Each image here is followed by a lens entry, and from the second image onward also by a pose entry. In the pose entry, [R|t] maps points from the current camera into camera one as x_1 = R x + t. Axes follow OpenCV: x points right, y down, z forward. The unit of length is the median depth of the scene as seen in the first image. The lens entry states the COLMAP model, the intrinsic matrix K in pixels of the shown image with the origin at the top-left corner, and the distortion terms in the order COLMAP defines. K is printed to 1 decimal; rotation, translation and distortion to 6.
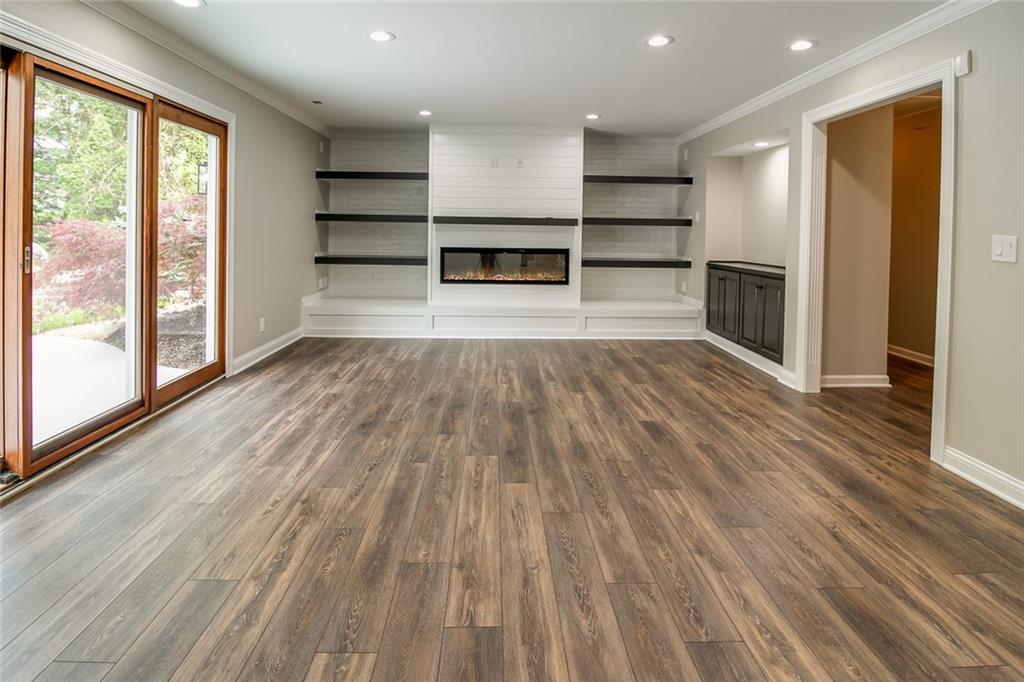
lens RADIAL K [[527.0, 0, 505.8], [0, 527.0, 240.3], [0, 0, 1]] dist [-0.009947, -0.001960]
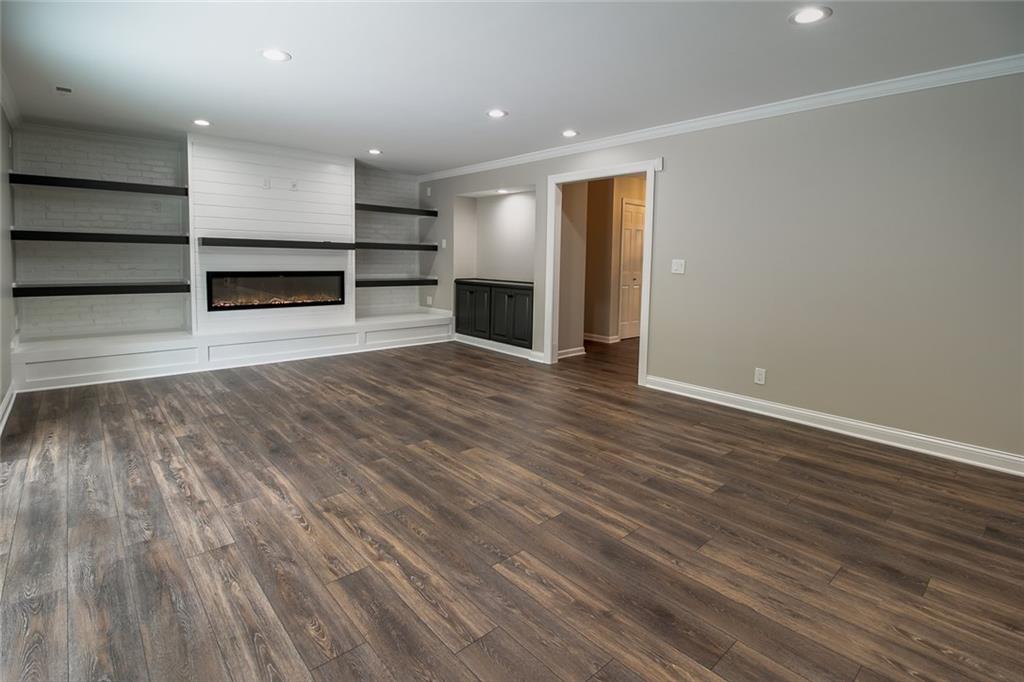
lens RADIAL K [[496.3, 0, 516.4], [0, 496.3, 289.5], [0, 0, 1]] dist [-0.005332, -0.001031]
pose [[0.757111, -0.041311, 0.651979, -0.278795], [0.004394, 0.998298, 0.058152, -0.003777], [-0.653272, -0.041163, 0.756004, -0.000140]]
